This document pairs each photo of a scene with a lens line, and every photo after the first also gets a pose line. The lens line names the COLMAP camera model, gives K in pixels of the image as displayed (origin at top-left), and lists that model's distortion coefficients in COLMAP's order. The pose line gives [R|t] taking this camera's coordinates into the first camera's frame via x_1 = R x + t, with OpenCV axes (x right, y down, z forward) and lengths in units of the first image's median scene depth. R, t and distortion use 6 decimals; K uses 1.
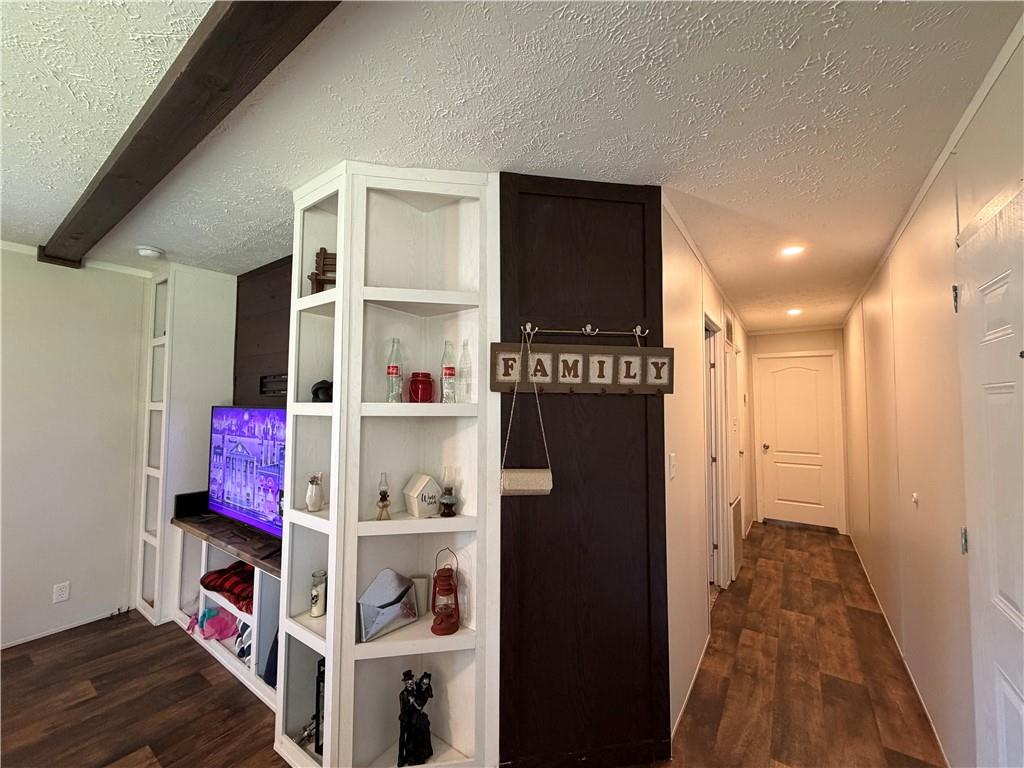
lens RADIAL K [[405.0, 0, 510.4], [0, 405.0, 385.0], [0, 0, 1]] dist [-0.000865, -0.000014]
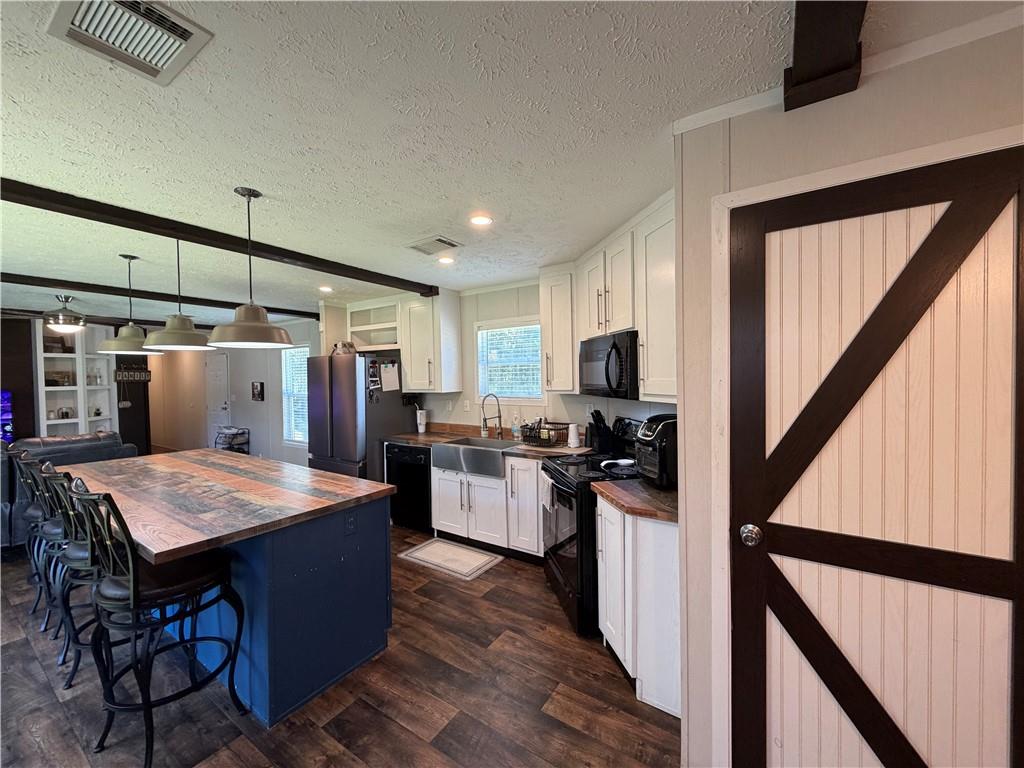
lens RADIAL K [[405.0, 0, 510.4], [0, 405.0, 385.0], [0, 0, 1]] dist [-0.000865, -0.000014]
pose [[-0.020039, -0.027664, 0.999416, -3.727162], [-0.032151, 0.999118, 0.027011, -0.169344], [-0.999282, -0.031591, -0.020911, -2.517375]]
